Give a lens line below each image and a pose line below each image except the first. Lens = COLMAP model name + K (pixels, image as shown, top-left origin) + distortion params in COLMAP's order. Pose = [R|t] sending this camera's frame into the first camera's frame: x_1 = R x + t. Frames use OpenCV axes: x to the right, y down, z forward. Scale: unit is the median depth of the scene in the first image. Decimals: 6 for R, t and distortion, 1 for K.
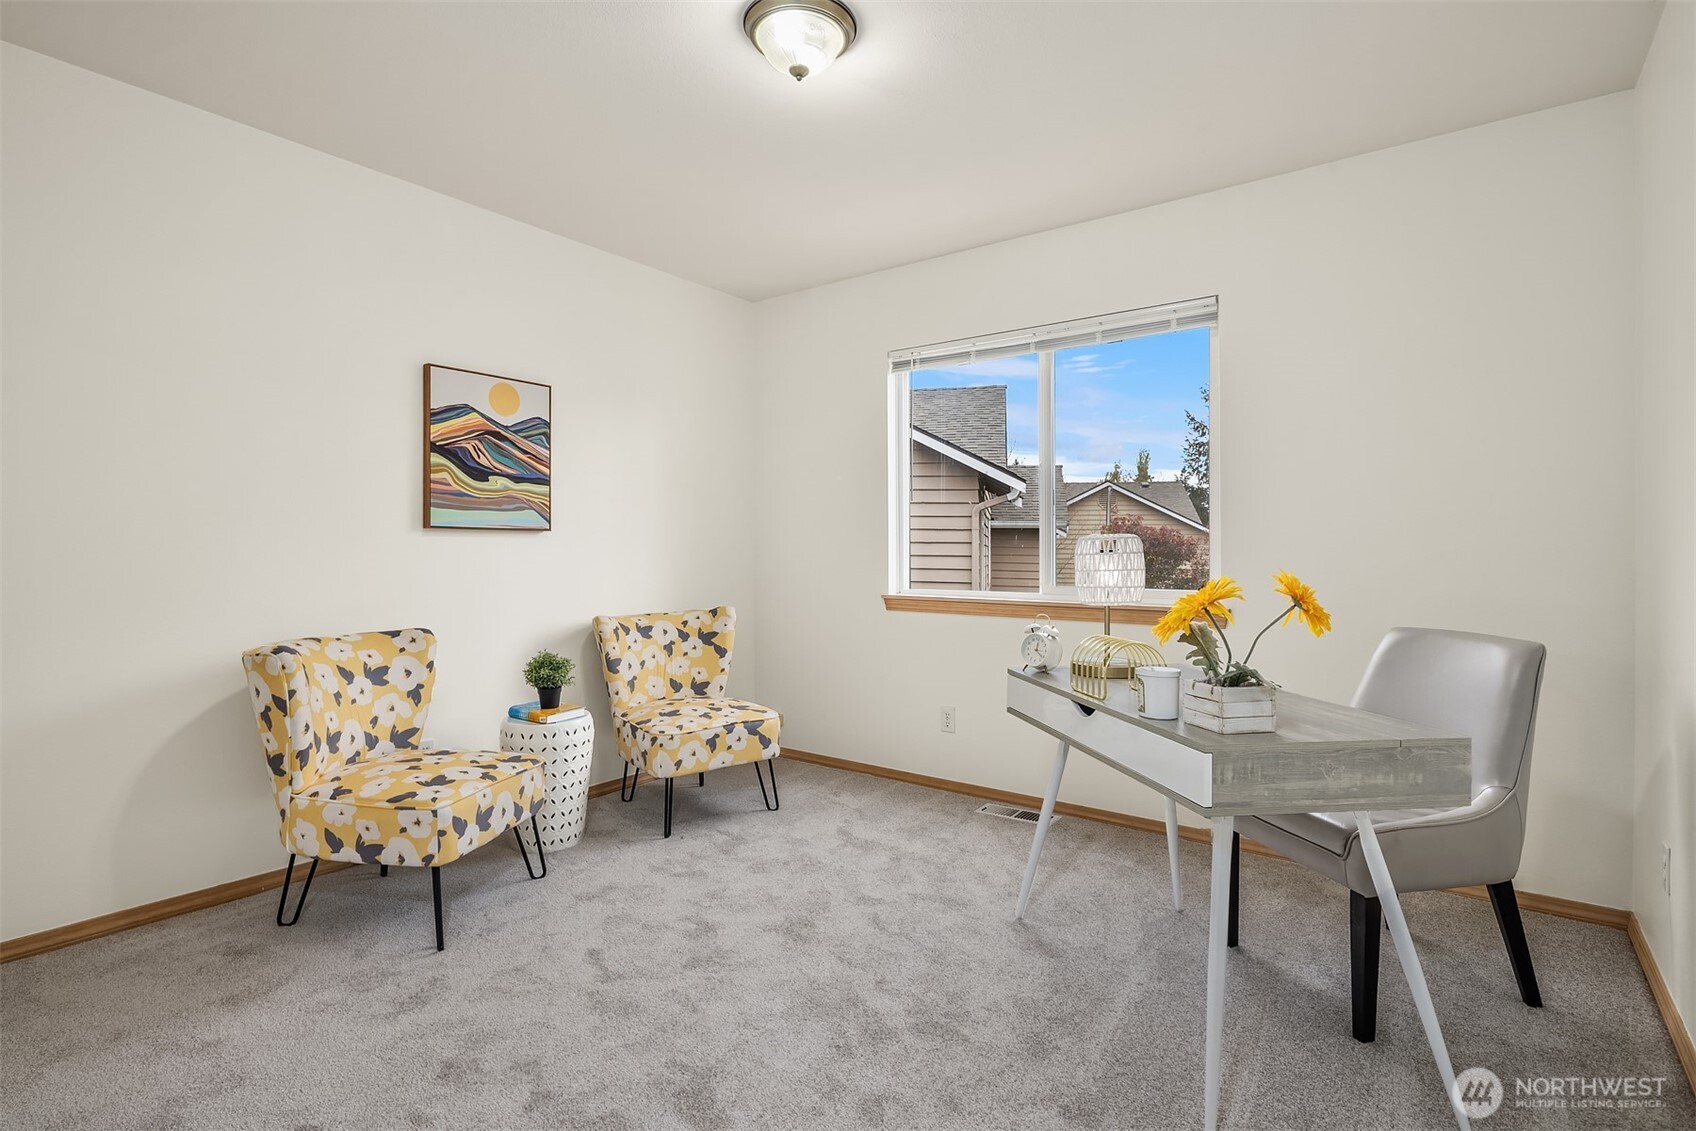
lens RADIAL K [[838.3, 0, 857.6], [0, 838.3, 562.8], [0, 0, 1]] dist [0.012924, -0.000254]
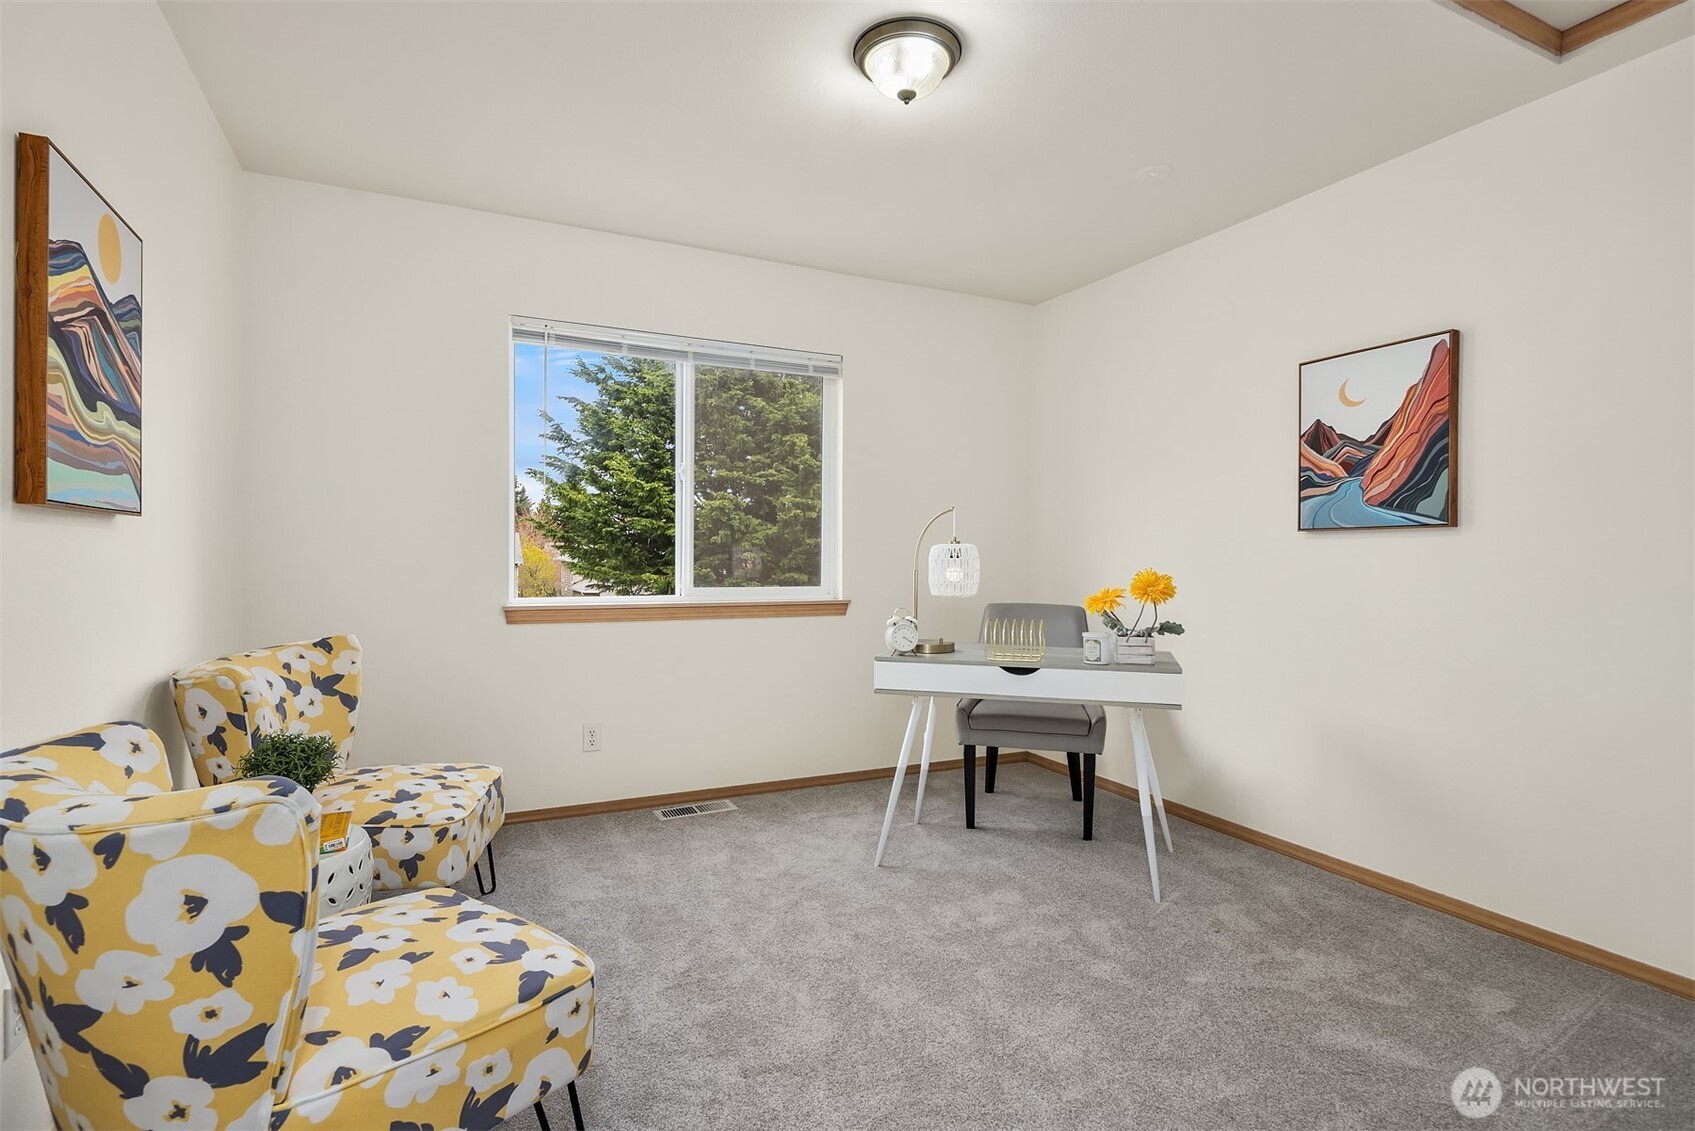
lens RADIAL K [[837.8, 0, 851.8], [0, 837.8, 570.1], [0, 0, 1]] dist [0.012924, -0.000254]
pose [[0.453879, -0.015615, 0.890926, -0.635075], [0.005727, 0.999877, 0.014607, -0.009071], [-0.891045, -0.001528, 0.453913, 0.362051]]
